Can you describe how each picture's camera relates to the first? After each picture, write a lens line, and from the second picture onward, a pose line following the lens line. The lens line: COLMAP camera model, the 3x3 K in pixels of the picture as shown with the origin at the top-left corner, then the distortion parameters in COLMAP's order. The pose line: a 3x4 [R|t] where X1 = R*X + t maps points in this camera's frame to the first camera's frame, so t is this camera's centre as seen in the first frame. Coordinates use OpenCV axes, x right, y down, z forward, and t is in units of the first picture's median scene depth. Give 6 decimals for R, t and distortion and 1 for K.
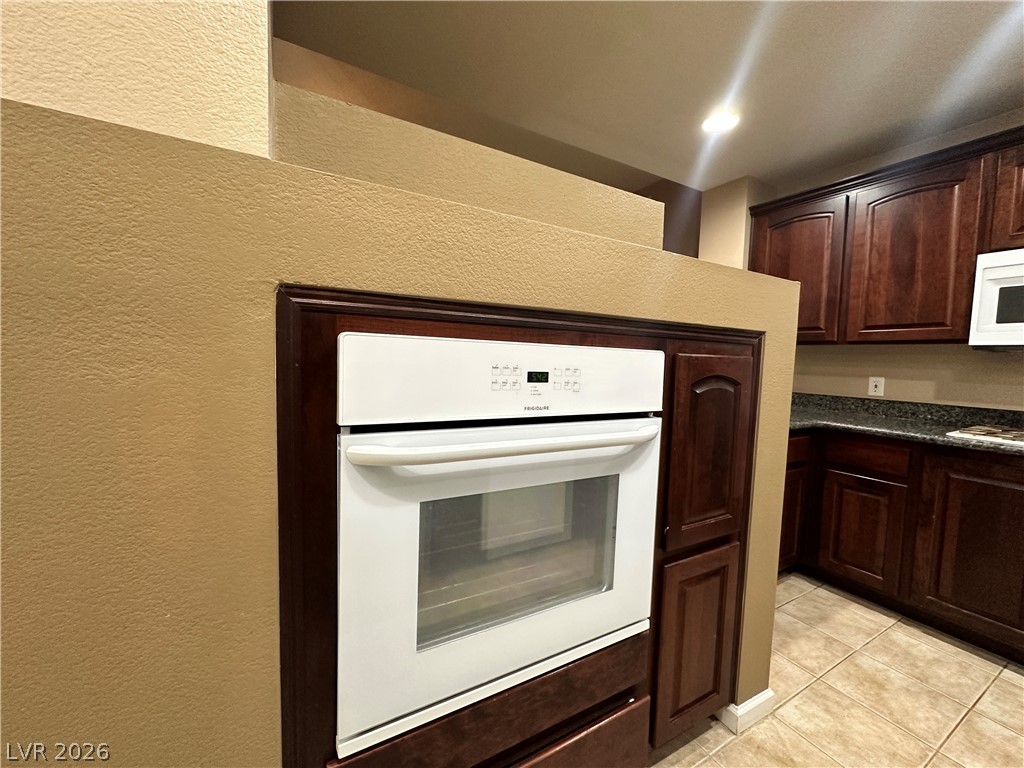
lens RADIAL K [[407.5, 0, 507.5], [0, 407.5, 385.6], [0, 0, 1]] dist [-0.002805, 0.000880]
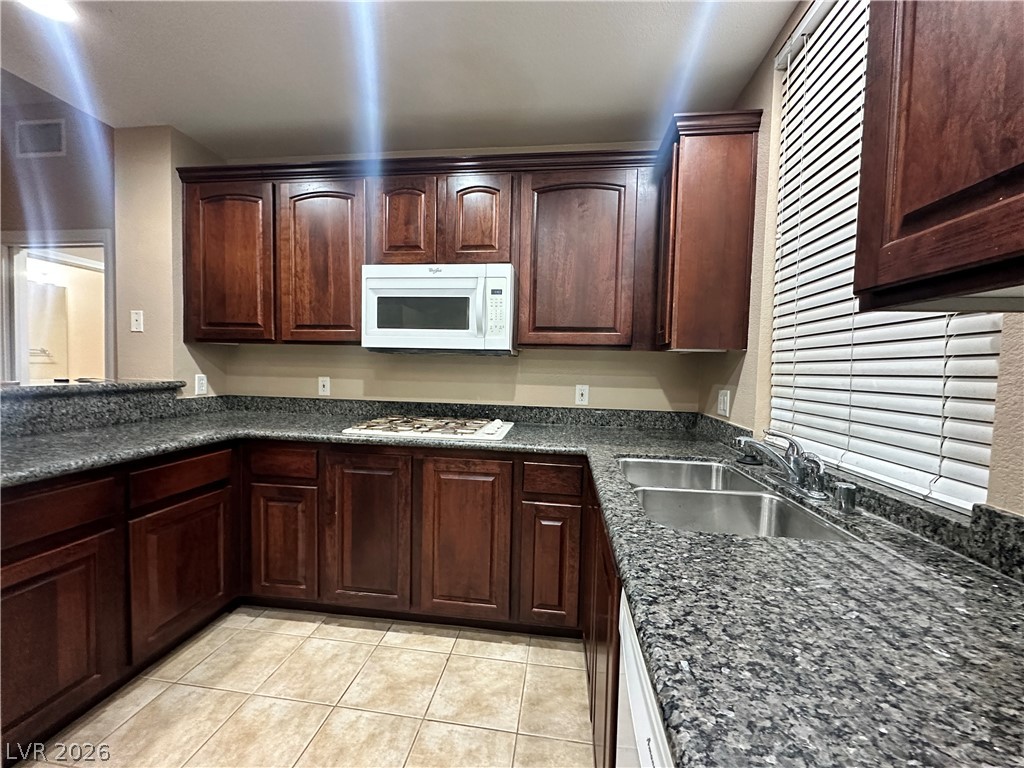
lens RADIAL K [[407.5, 0, 514.7], [0, 407.5, 384.1], [0, 0, 1]] dist [-0.002805, 0.000880]
pose [[0.602134, -0.045031, 0.797124, 0.470072], [0.048217, 0.998637, 0.019993, -0.000618], [-0.796937, 0.026397, 0.603485, 0.010257]]
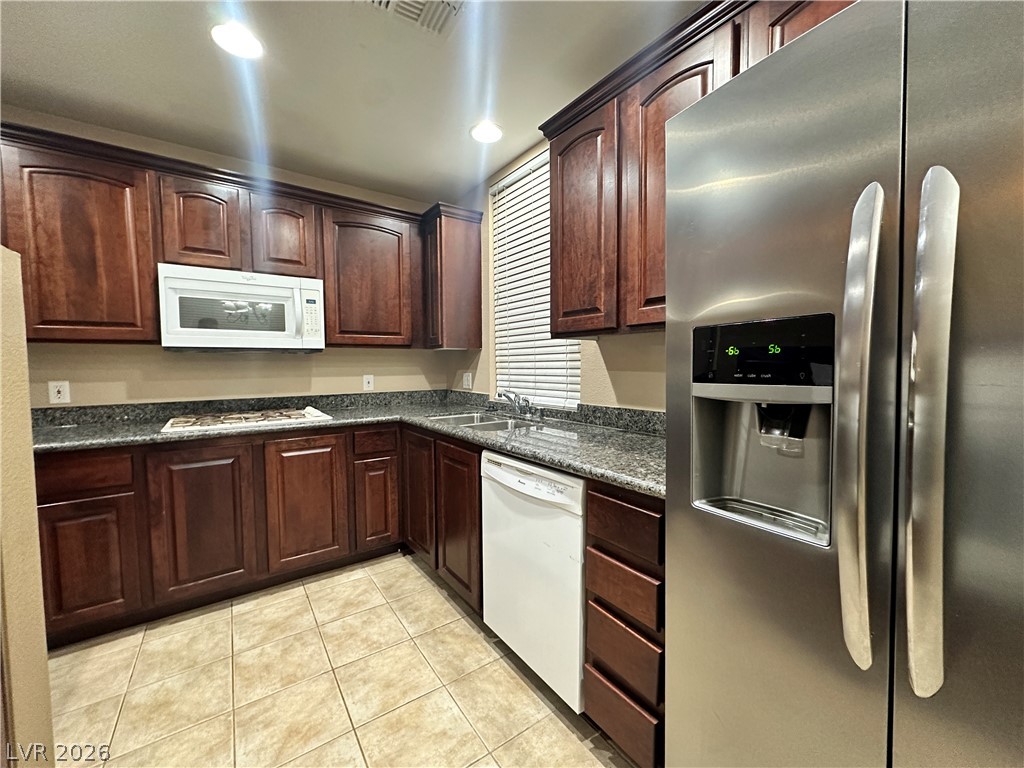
lens RADIAL K [[407.5, 0, 517.4], [0, 407.5, 383.6], [0, 0, 1]] dist [-0.002805, 0.000880]
pose [[-0.111577, -0.077630, 0.990719, -0.047231], [0.073258, 0.993589, 0.086106, -0.023000], [-0.991052, 0.082186, -0.105174, 0.173826]]
